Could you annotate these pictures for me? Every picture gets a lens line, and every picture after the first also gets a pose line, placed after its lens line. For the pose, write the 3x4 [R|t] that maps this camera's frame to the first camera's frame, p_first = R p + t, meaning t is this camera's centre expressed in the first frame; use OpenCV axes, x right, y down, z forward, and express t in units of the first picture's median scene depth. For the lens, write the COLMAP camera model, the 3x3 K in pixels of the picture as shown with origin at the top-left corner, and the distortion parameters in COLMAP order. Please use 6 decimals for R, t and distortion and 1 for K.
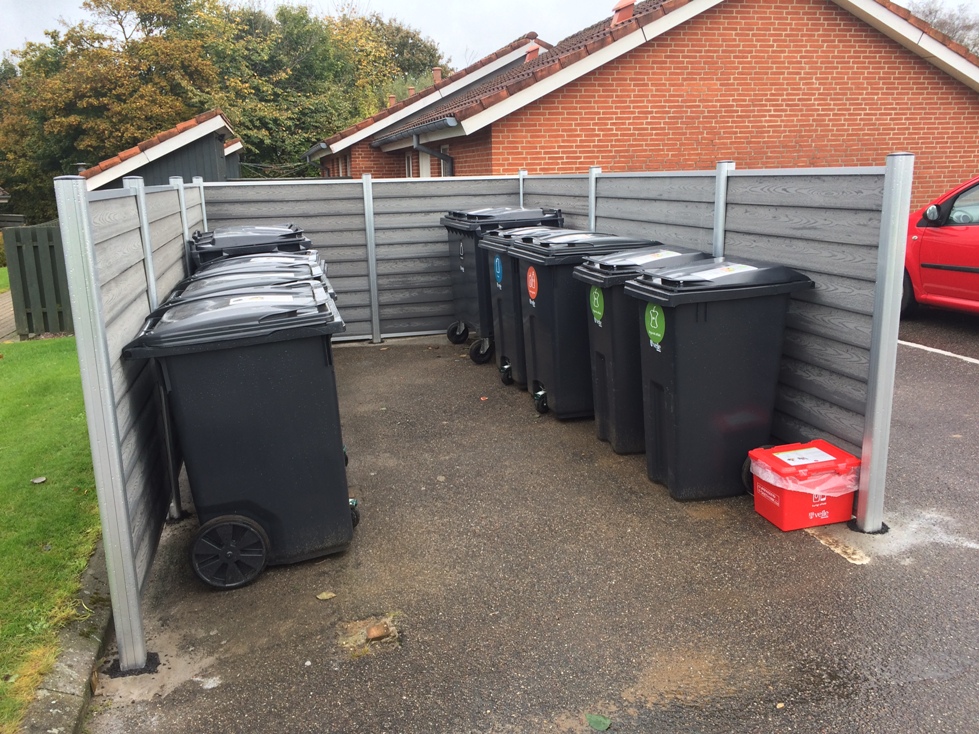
lens RADIAL K [[833.1, 0, 487.1], [0, 833.1, 370.2], [0, 0, 1]] dist [0.095799, -0.129431]
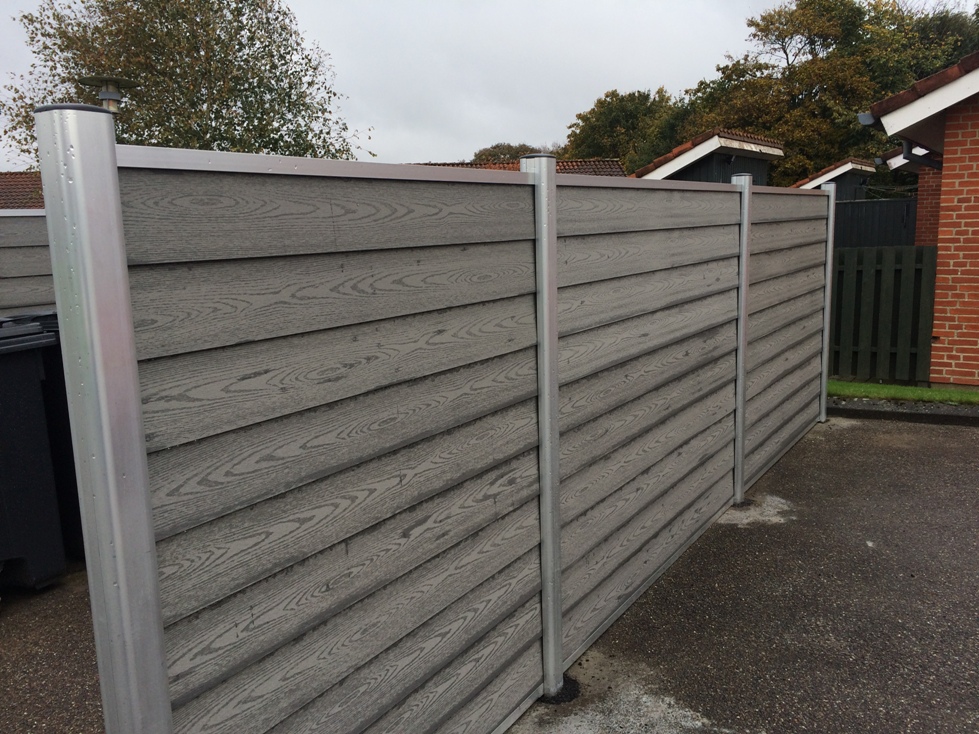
lens RADIAL K [[833.1, 0, 487.1], [0, 833.1, 370.2], [0, 0, 1]] dist [0.095799, -0.129431]
pose [[0.680783, 0.132334, -0.720432, 0.381693], [-0.154249, 0.987390, 0.035611, -0.080989], [0.716060, 0.086882, 0.692610, 0.384858]]
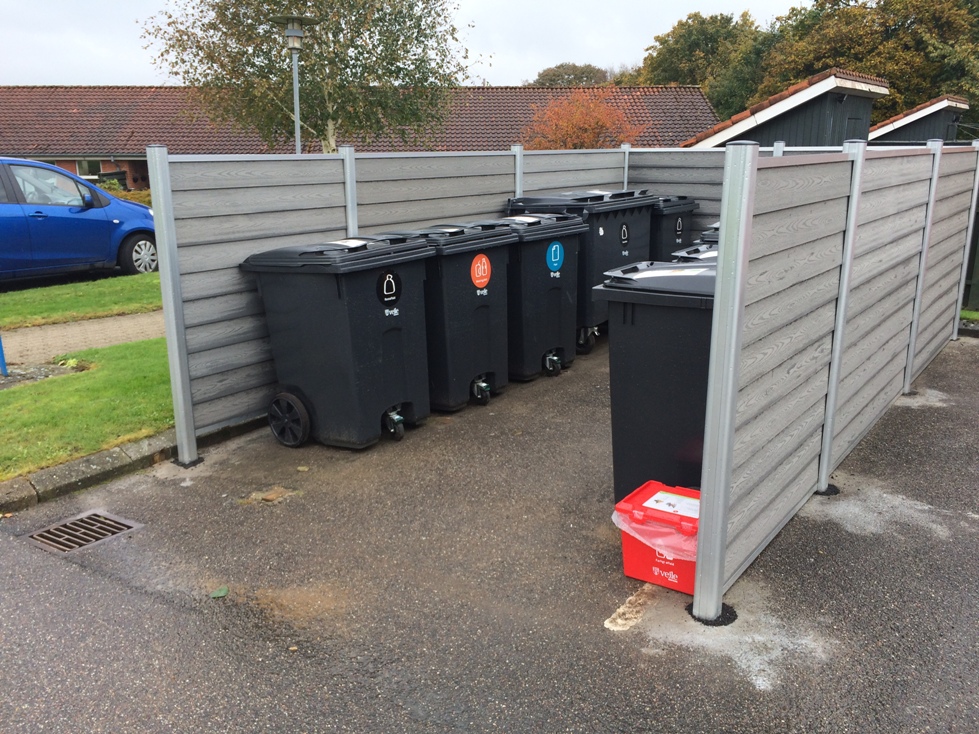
lens RADIAL K [[833.1, 0, 487.1], [0, 833.1, 370.2], [0, 0, 1]] dist [0.095799, -0.129431]
pose [[0.635931, 0.223935, -0.738542, 0.411563], [-0.189152, 0.973014, 0.132158, -0.049399], [0.748206, 0.055653, 0.661128, 0.148411]]
